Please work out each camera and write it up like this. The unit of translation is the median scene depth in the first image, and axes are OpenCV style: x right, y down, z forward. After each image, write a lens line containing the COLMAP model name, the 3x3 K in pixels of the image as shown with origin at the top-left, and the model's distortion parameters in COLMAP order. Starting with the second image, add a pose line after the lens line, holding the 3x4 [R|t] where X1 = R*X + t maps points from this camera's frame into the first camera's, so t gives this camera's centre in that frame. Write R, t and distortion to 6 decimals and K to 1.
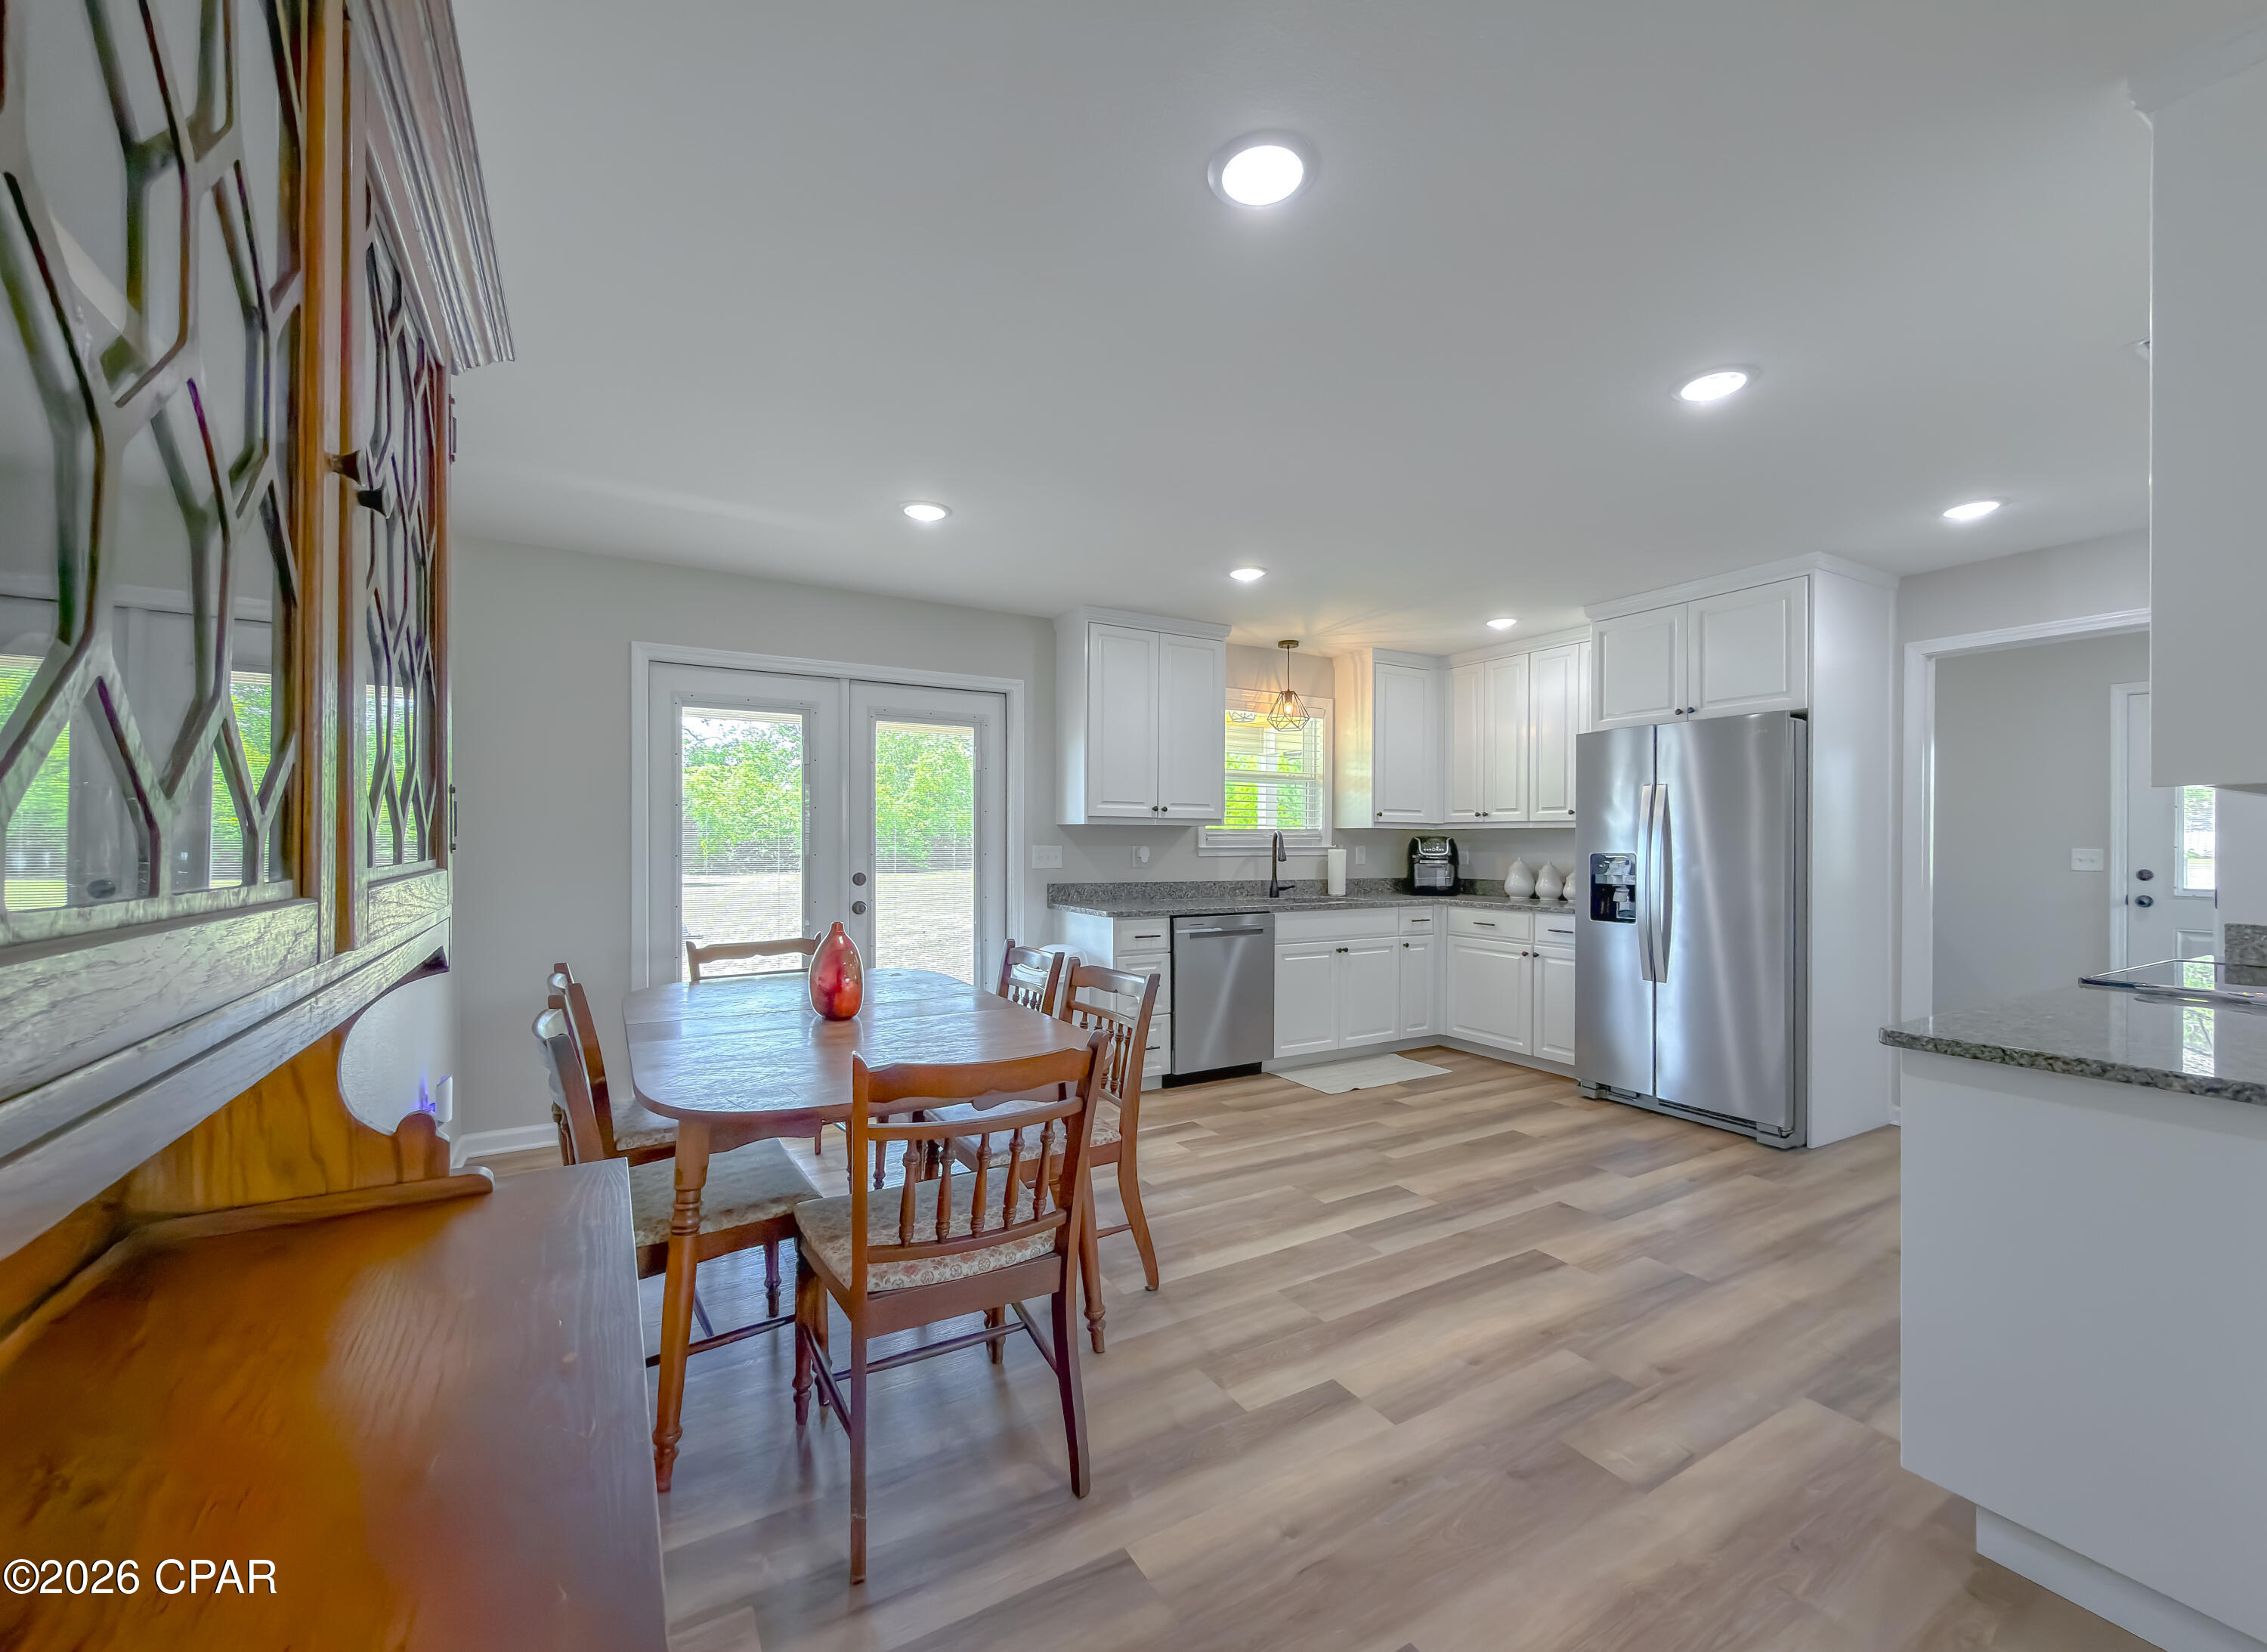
lens RADIAL K [[919.4, 0, 1133.5], [0, 919.4, 826.0], [0, 0, 1]] dist [0.000004, 0.000007]
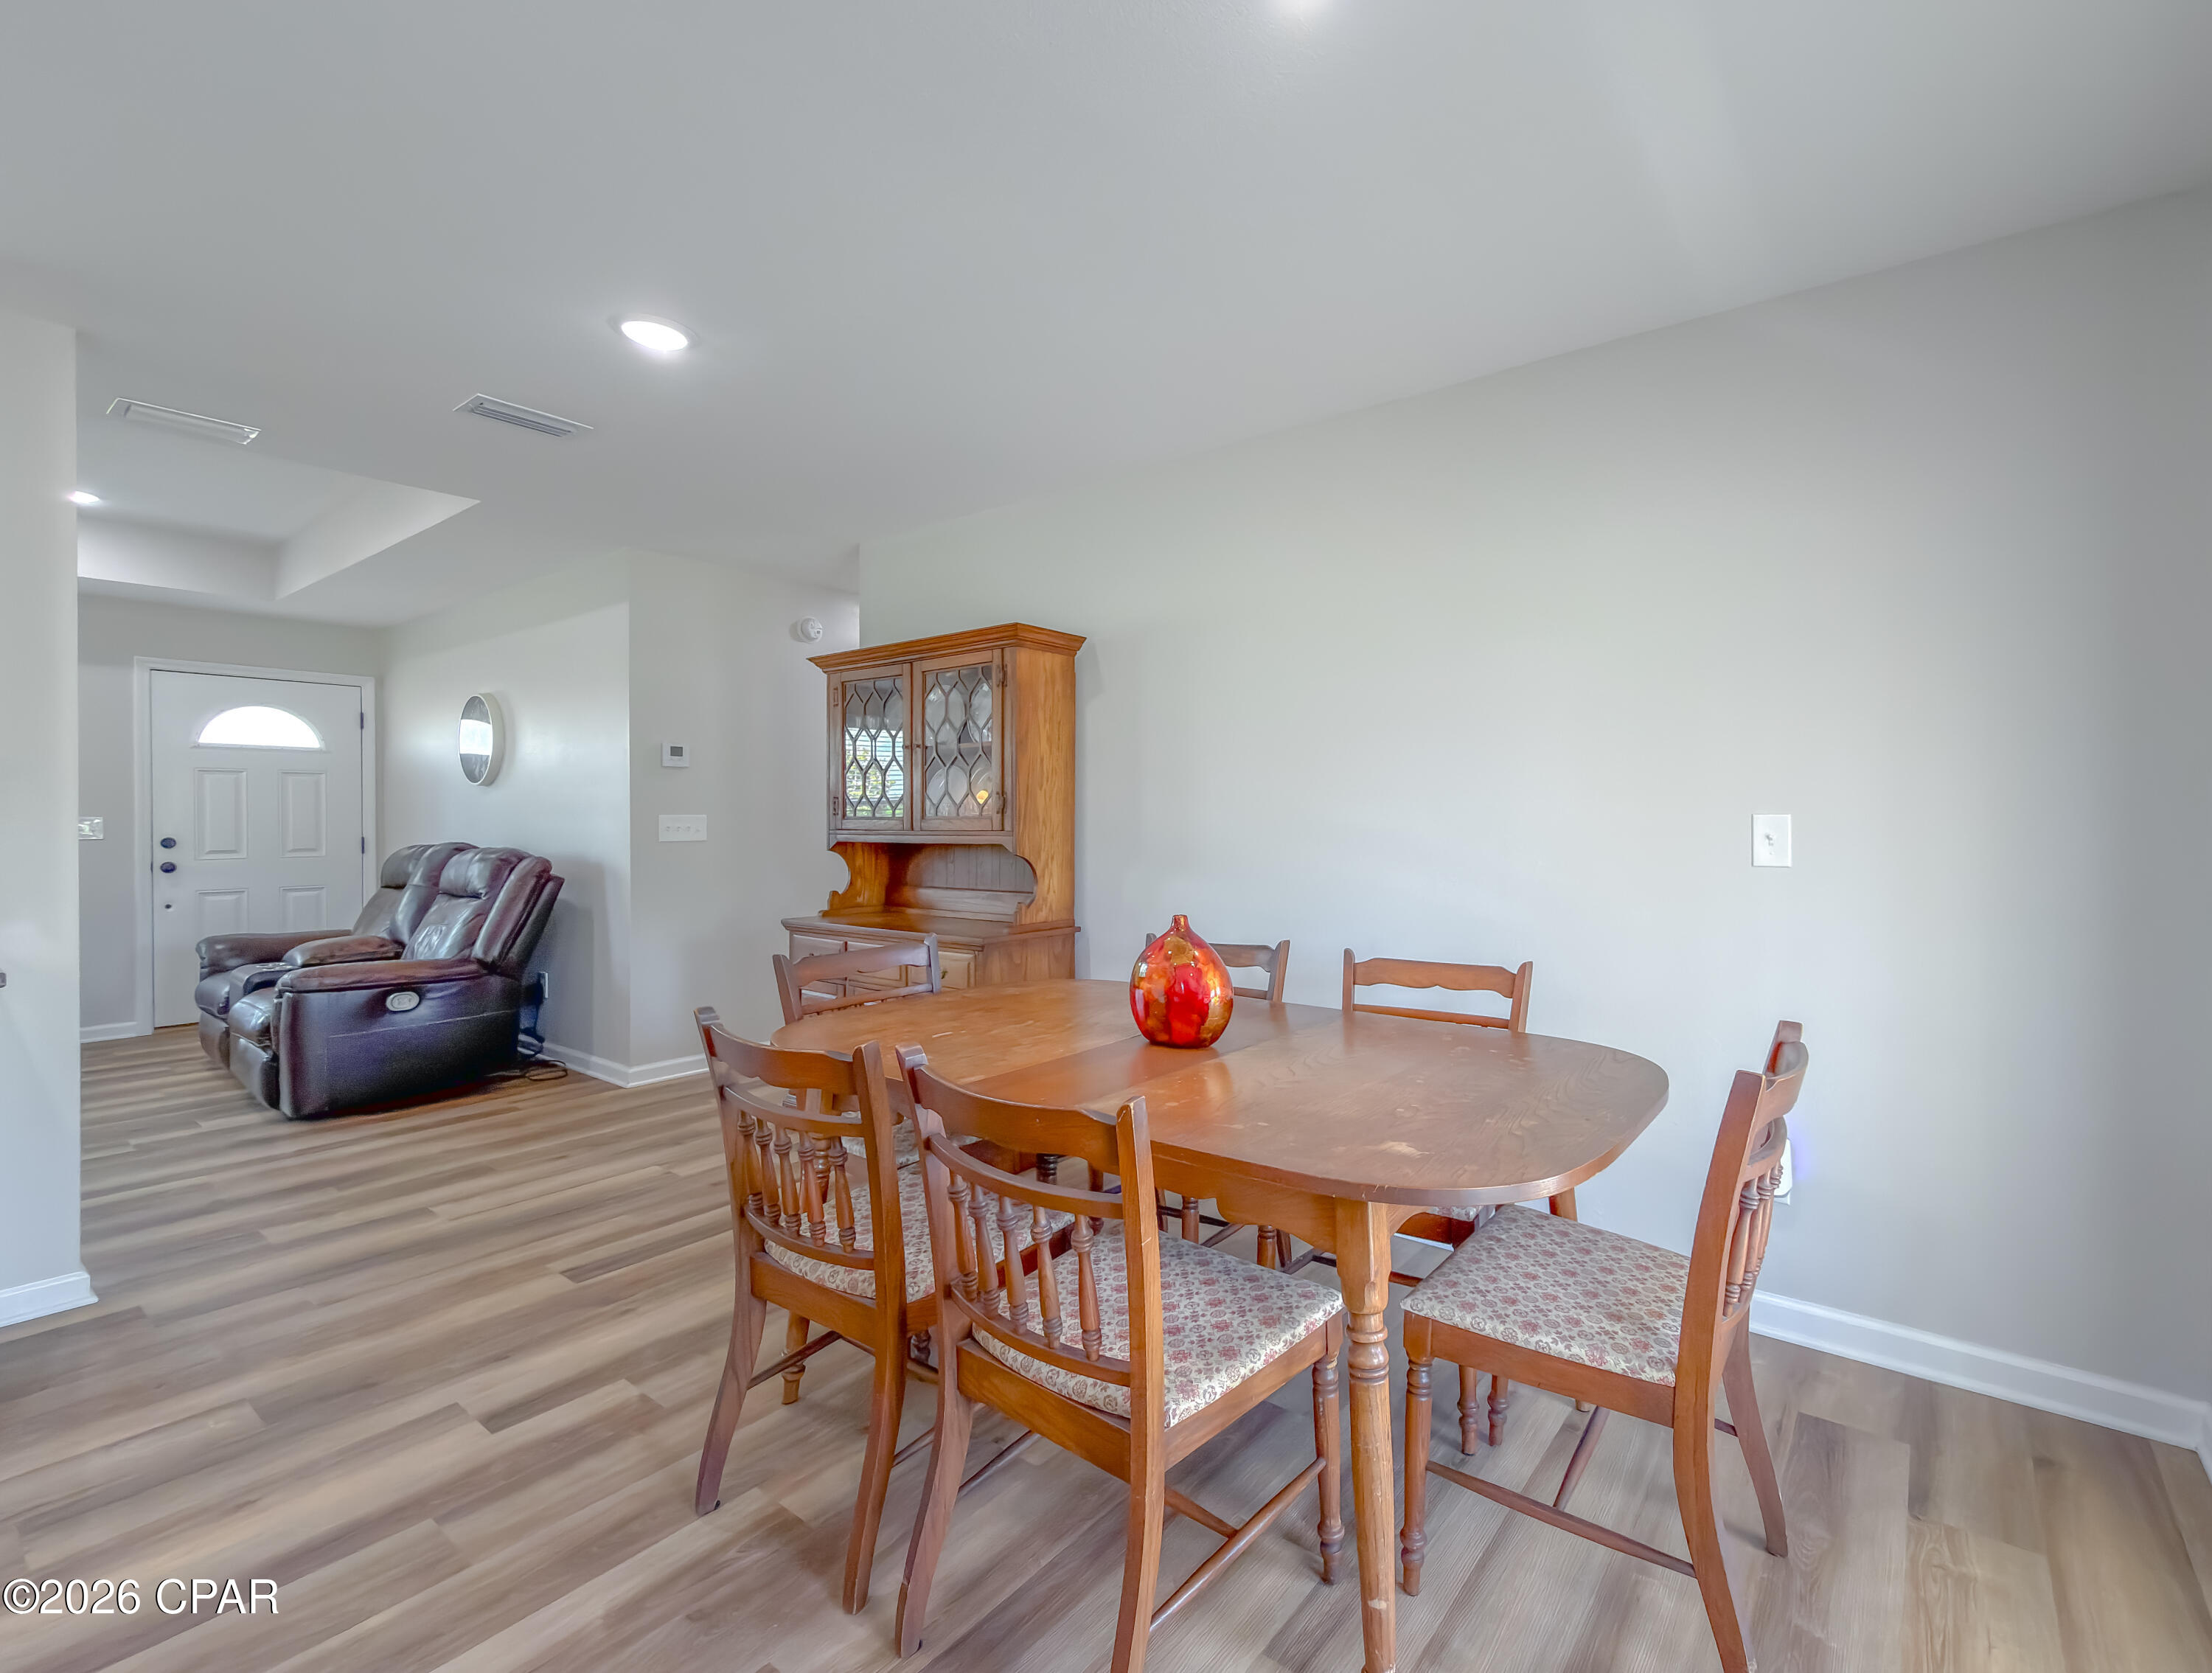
lens RADIAL K [[891.4, 0, 1106.0], [0, 891.4, 836.5], [0, 0, 1]] dist [-0.000068, 0.000008]
pose [[-0.938102, -0.002695, -0.346350, -0.011921], [-0.002907, 0.999996, 0.000091, 0.018166], [0.346348, 0.001092, -0.938105, 0.806730]]
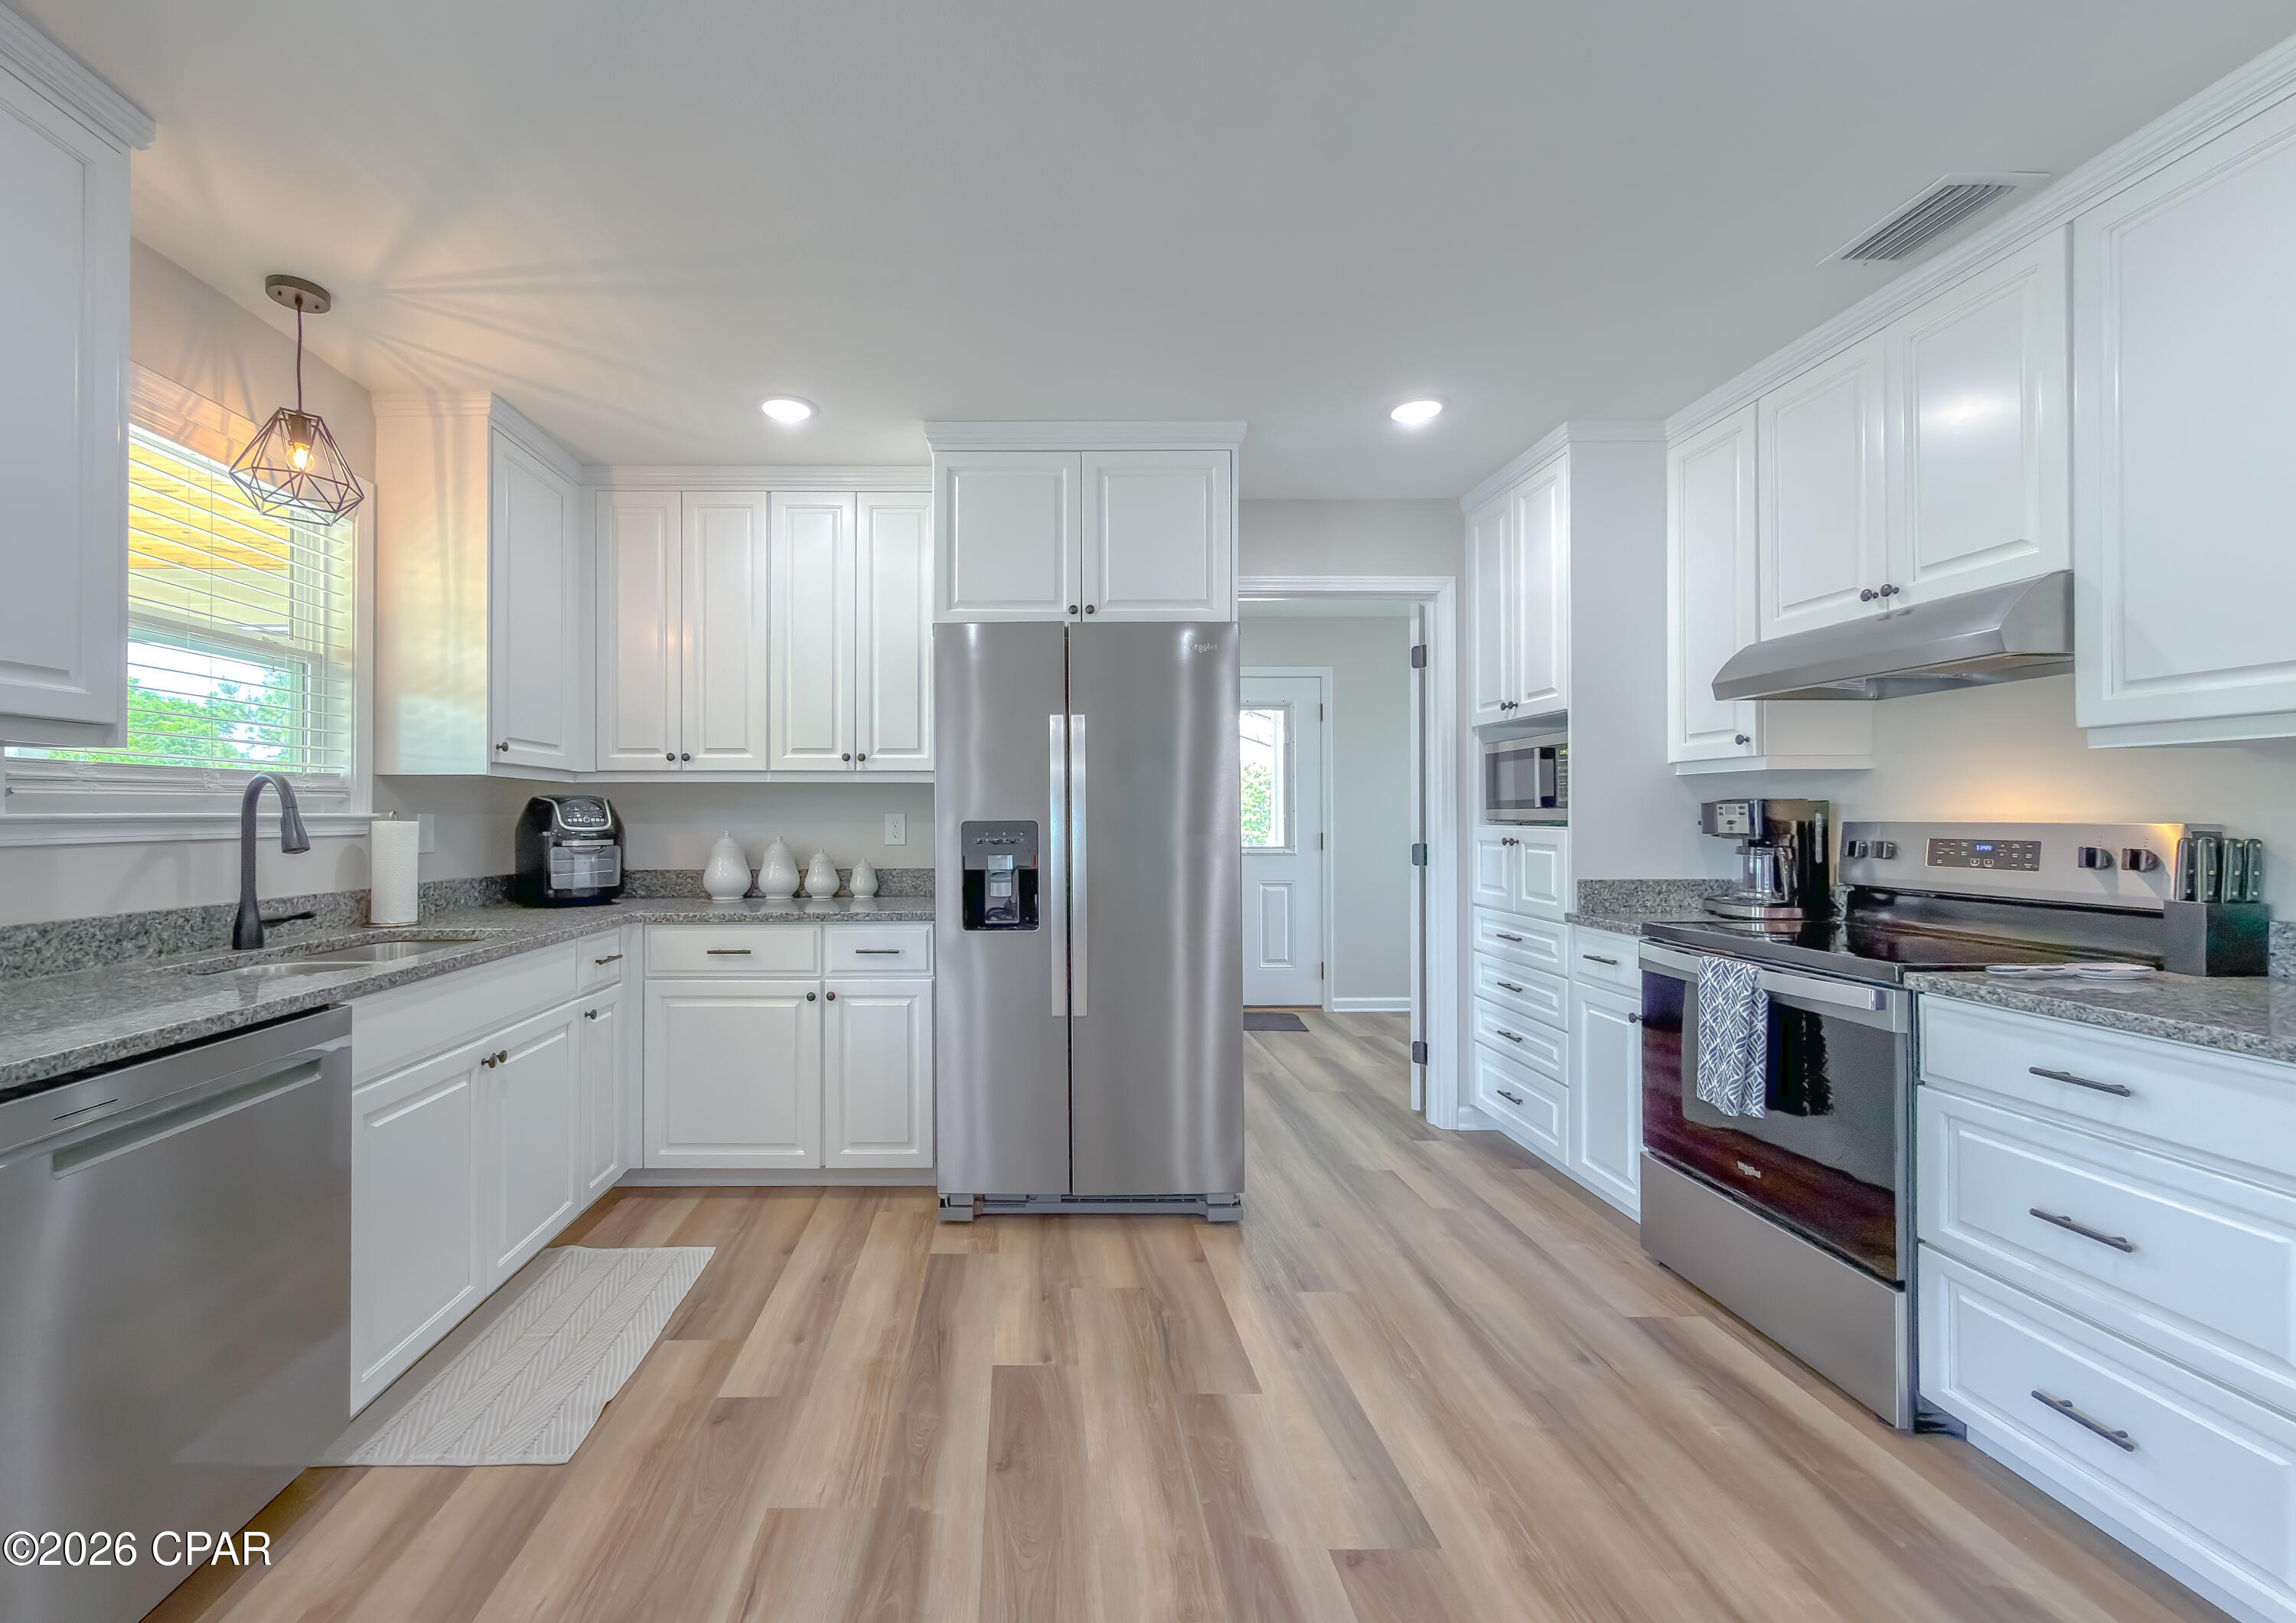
lens RADIAL K [[1021.6, 0, 1148.0], [0, 1021.6, 811.5], [0, 0, 1]] dist [-0.002799, -0.000540]
pose [[0.505347, -0.002464, 0.862913, -0.022062], [-0.011138, 0.999894, 0.009378, 0.013134], [-0.862844, -0.014350, 0.505266, 0.471611]]
